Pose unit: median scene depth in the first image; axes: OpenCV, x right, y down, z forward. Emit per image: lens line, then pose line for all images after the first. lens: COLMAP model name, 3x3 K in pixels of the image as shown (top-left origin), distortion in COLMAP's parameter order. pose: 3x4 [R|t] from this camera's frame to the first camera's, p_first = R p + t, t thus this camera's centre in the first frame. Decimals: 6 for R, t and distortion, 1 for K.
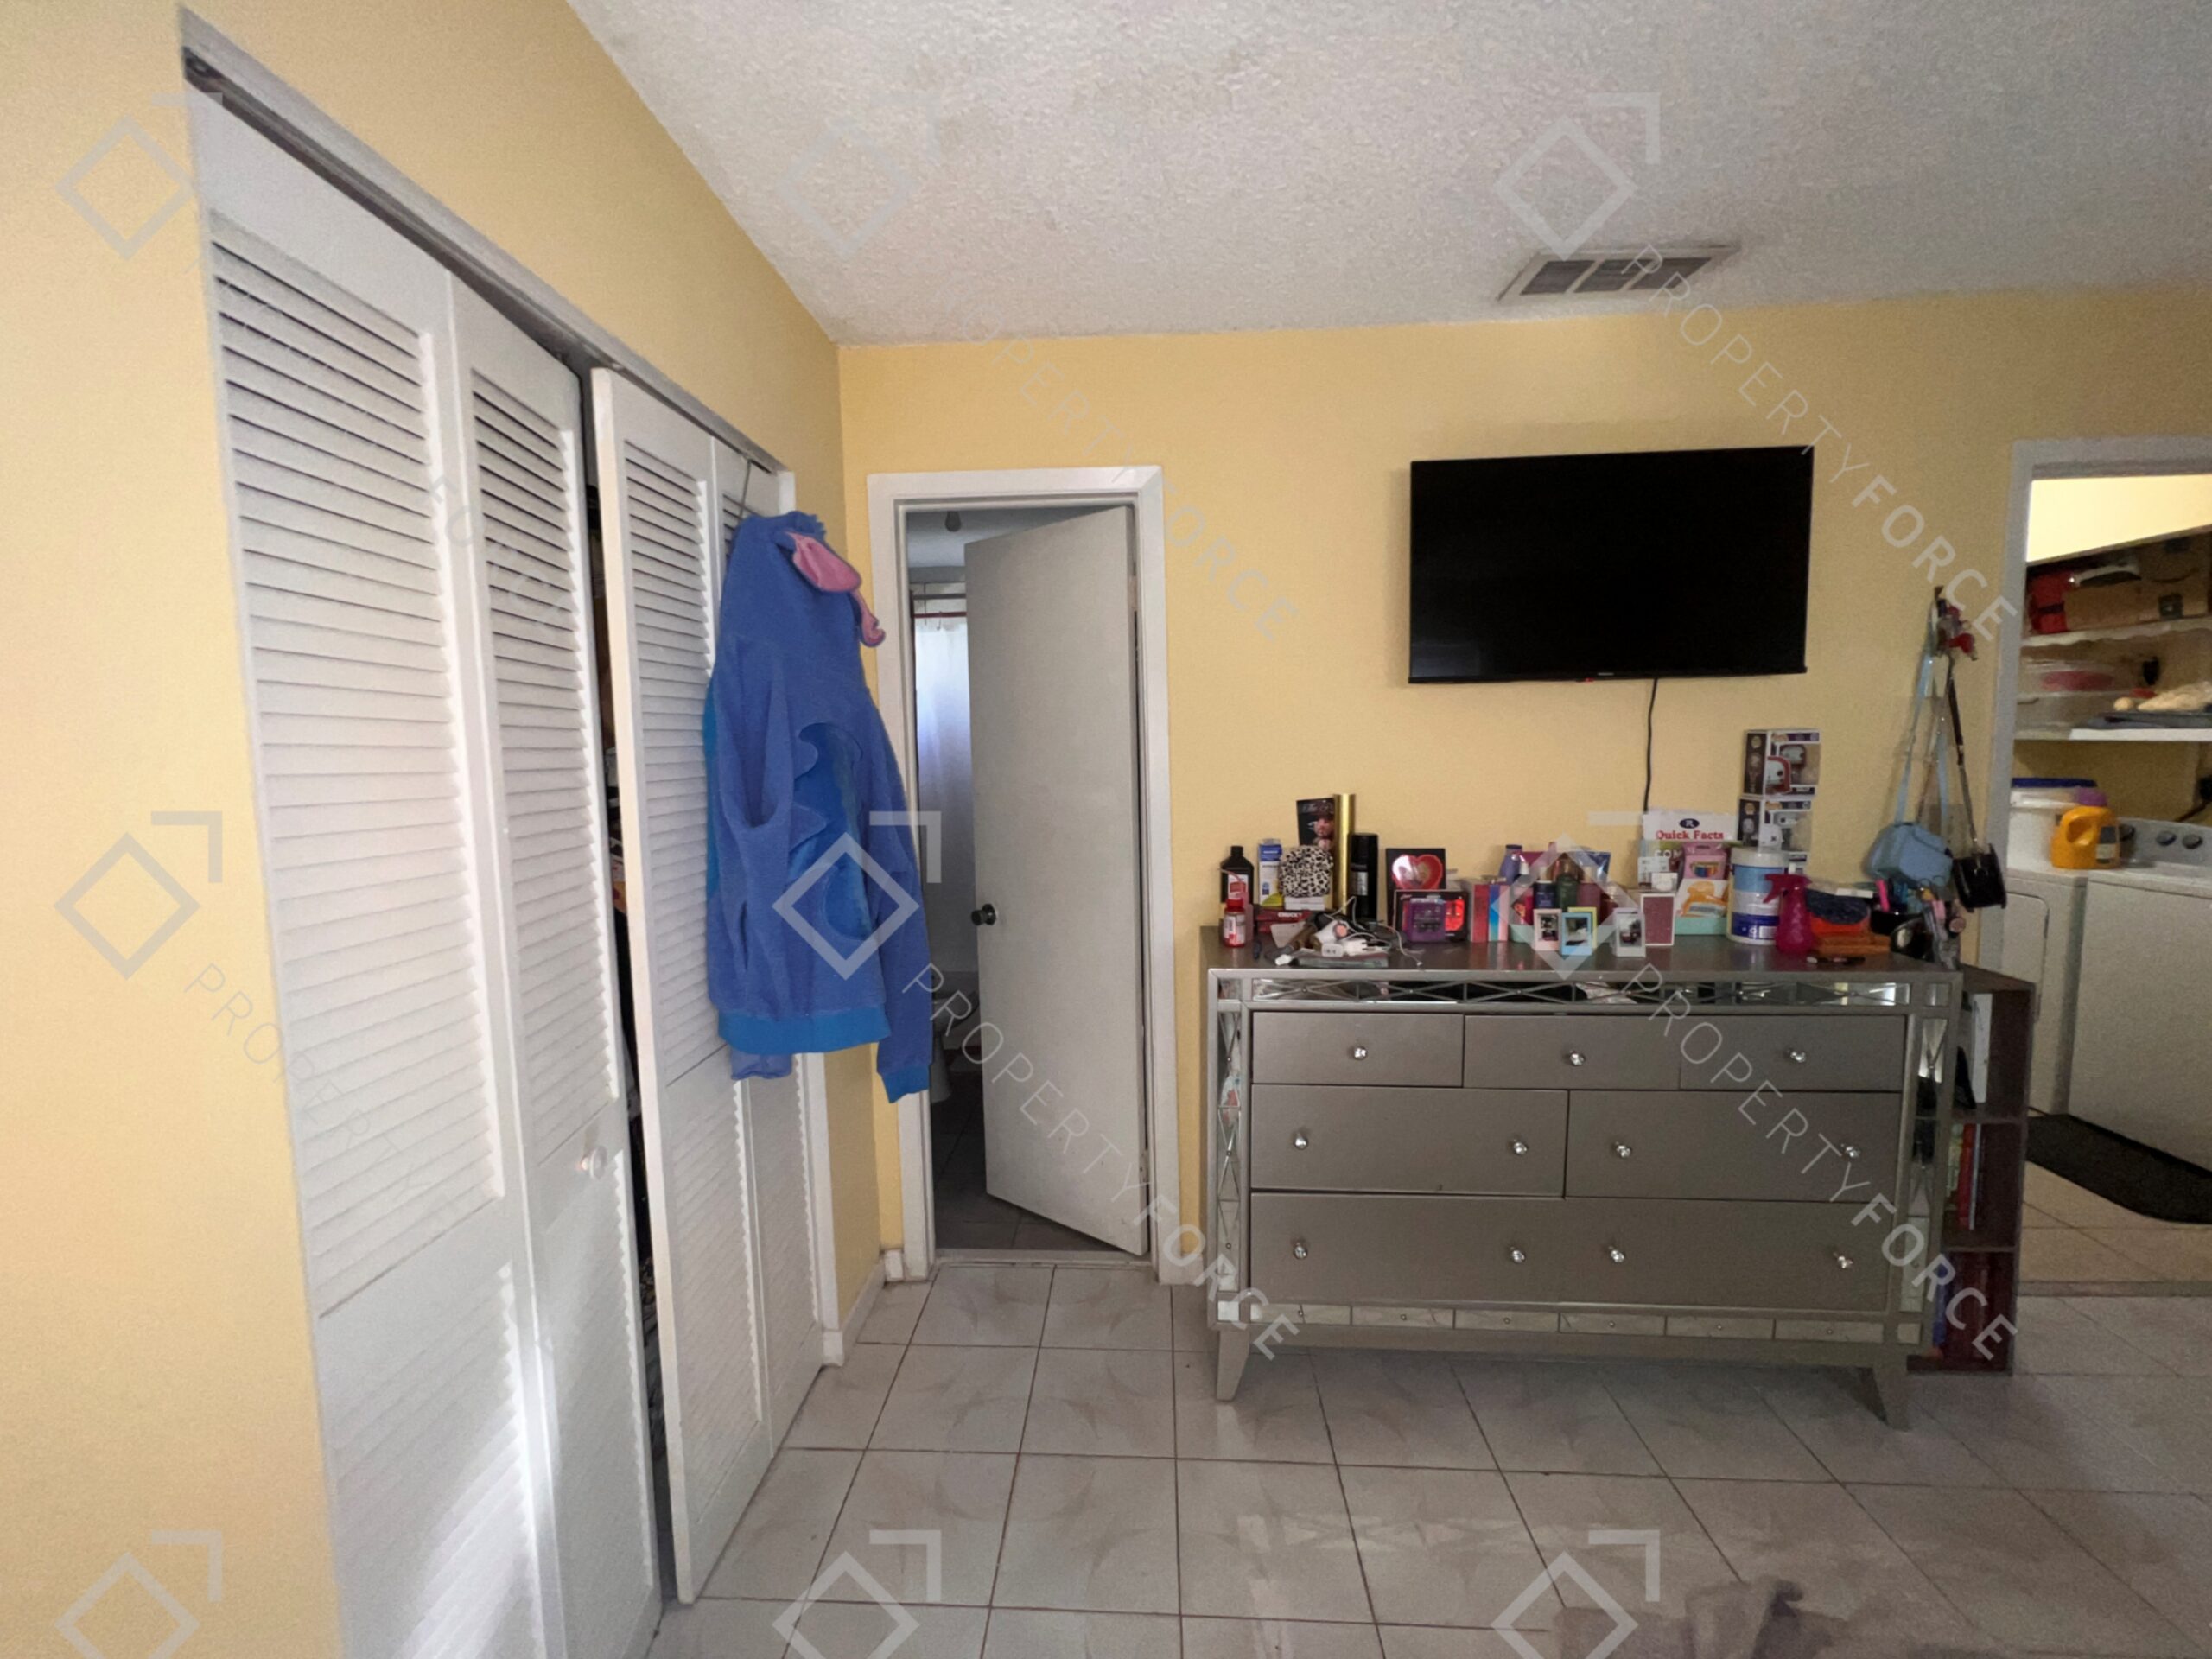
lens RADIAL K [[883.5, 0, 1101.9], [0, 883.5, 824.3], [0, 0, 1]] dist [-0.008991, 0.002453]
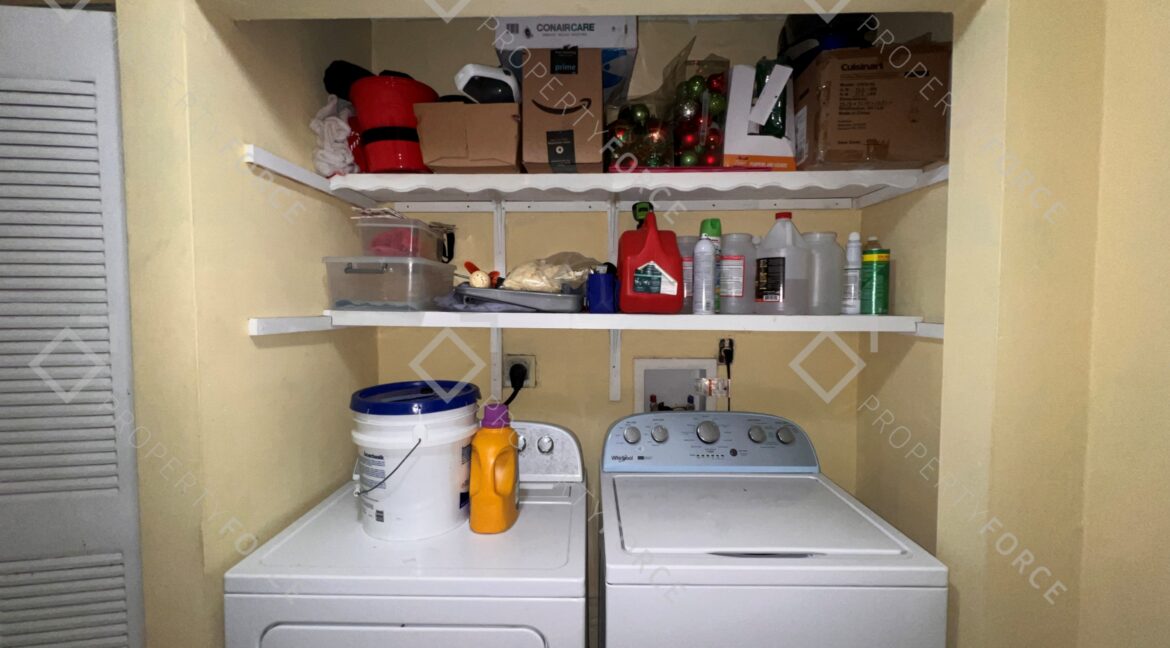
lens RADIAL K [[464.0, 0, 580.8], [0, 464.0, 321.9], [0, 0, 1]] dist [0.000075, 0.000005]
pose [[-0.034013, -0.028798, 0.999006, 1.250453], [0.089463, 0.995484, 0.031743, -0.173461], [-0.995409, 0.090454, -0.031283, 1.522255]]
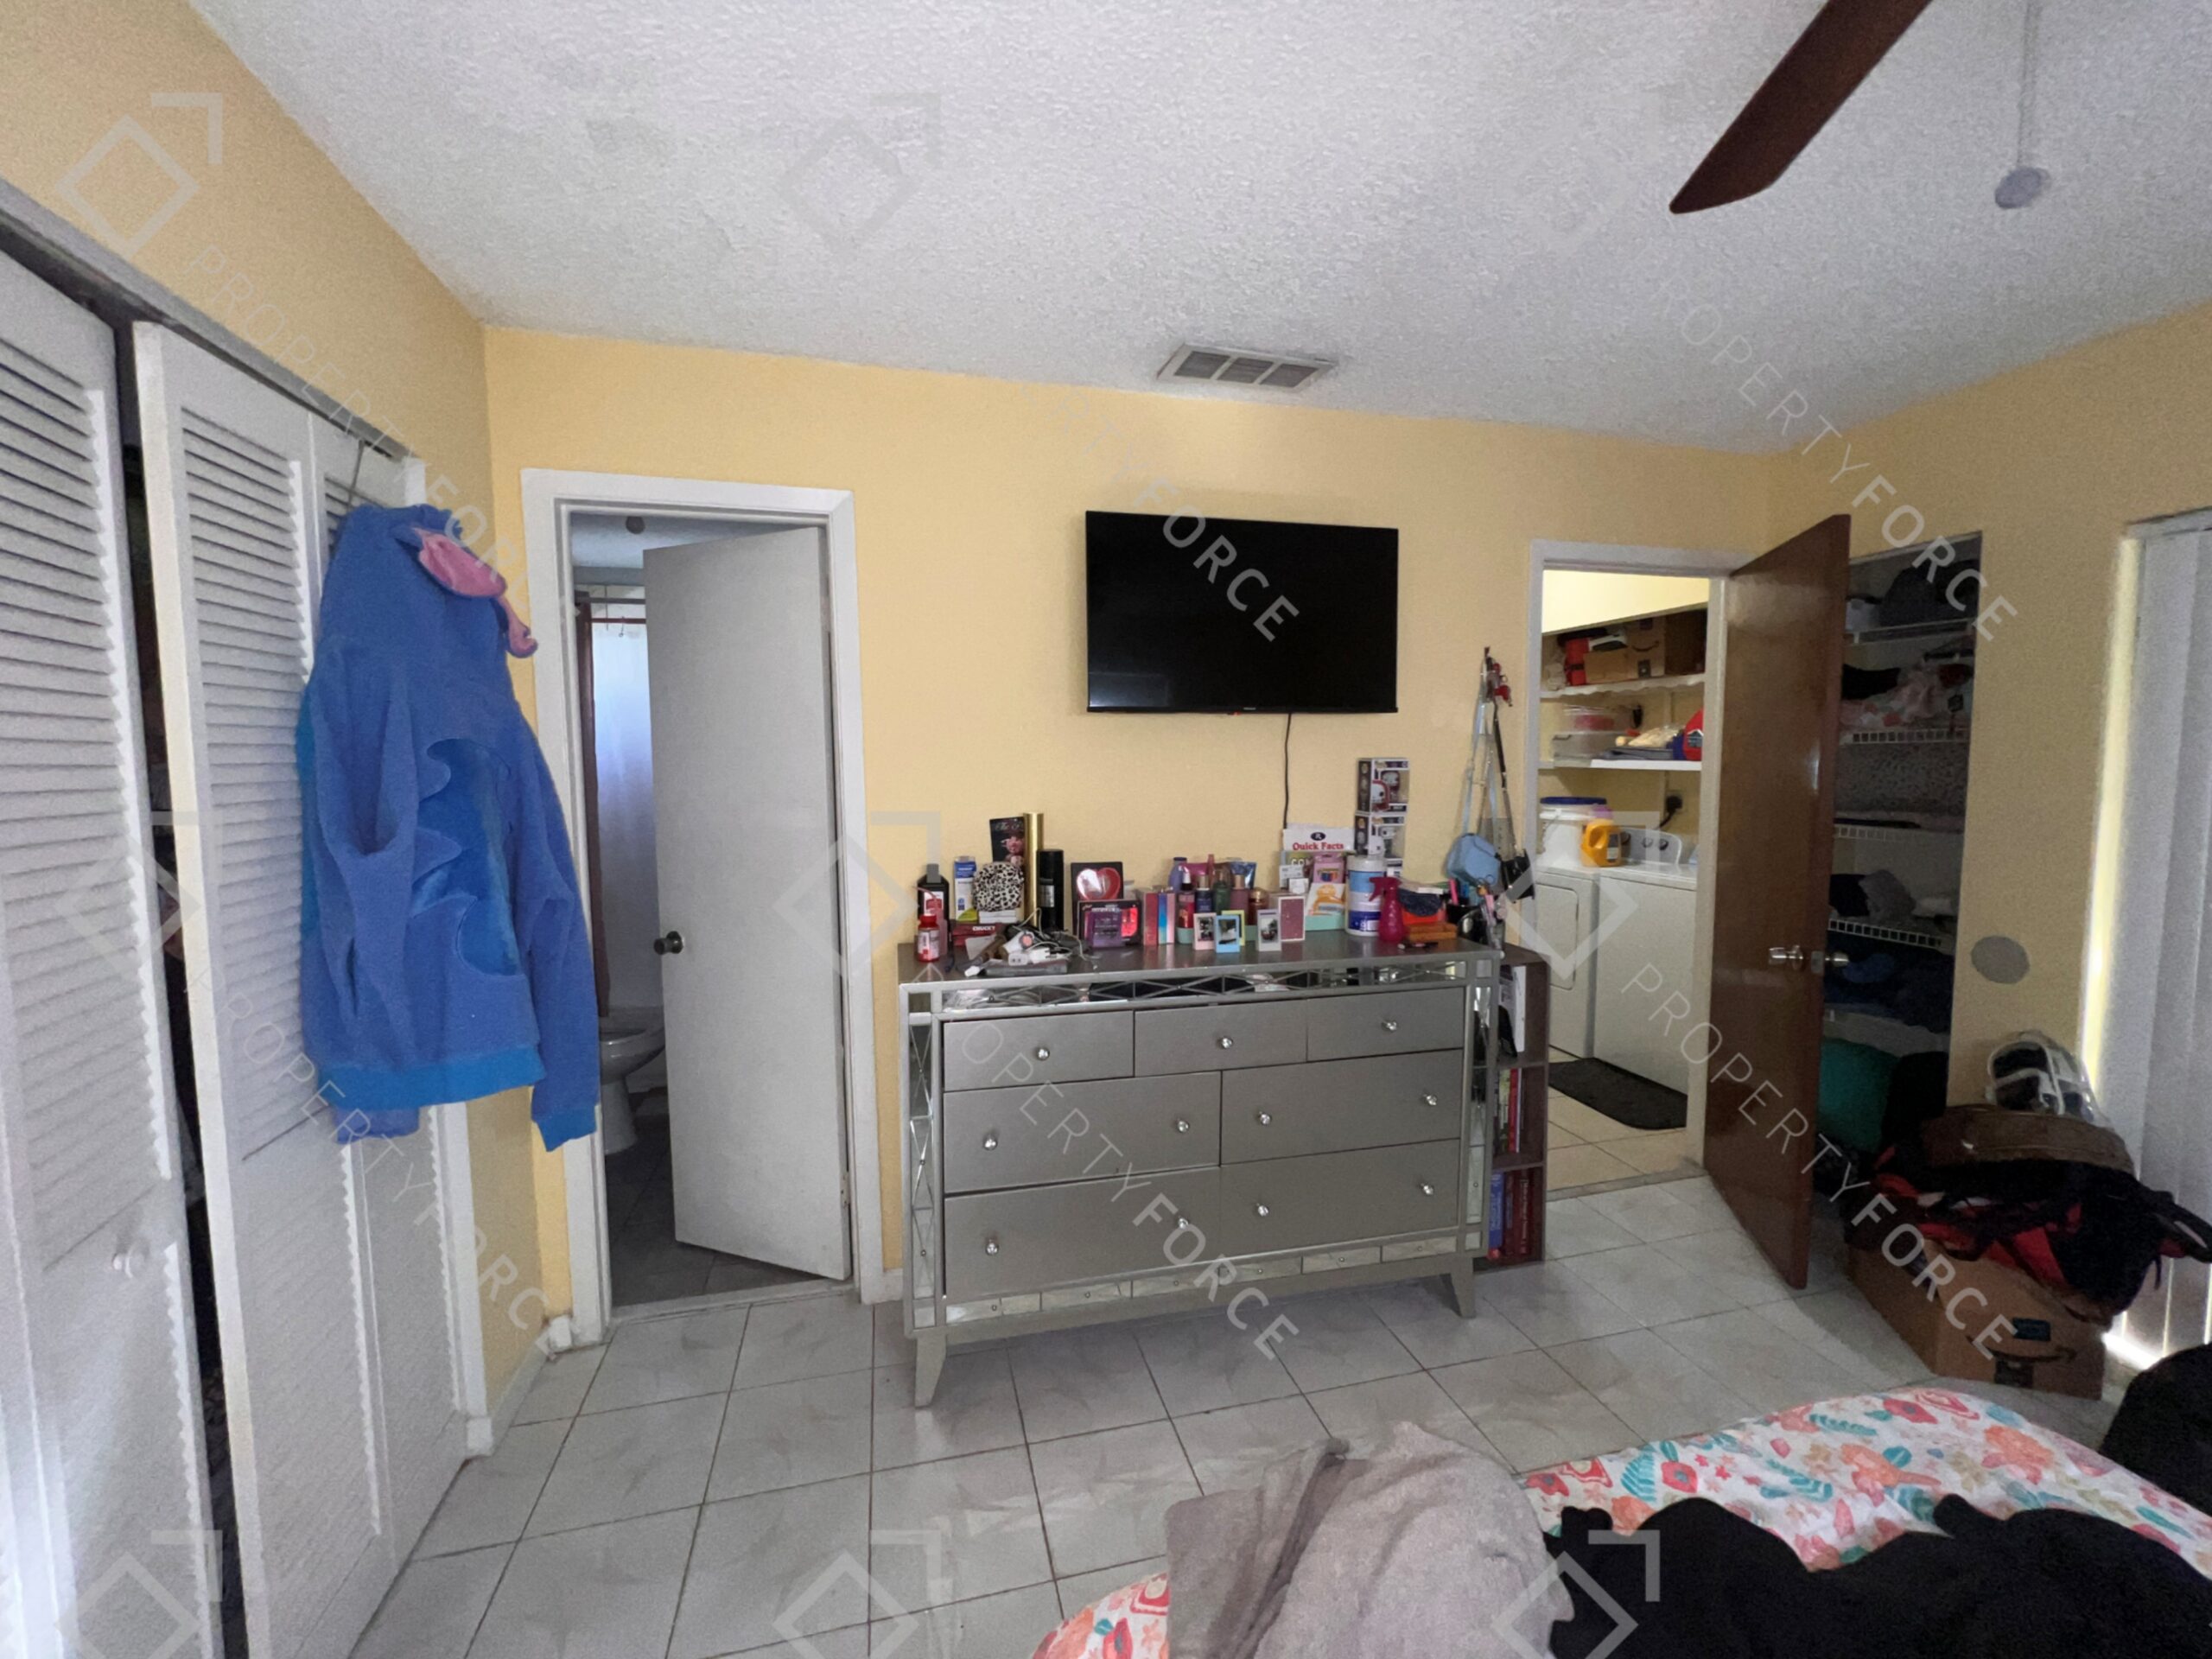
lens RADIAL K [[883.5, 0, 1099.2], [0, 883.5, 825.6], [0, 0, 1]] dist [-0.008991, 0.002453]
pose [[0.954885, -0.009573, 0.296823, 0.035693], [0.015187, 0.999747, -0.016613, -0.000119], [-0.296589, 0.020372, 0.954788, -0.048191]]
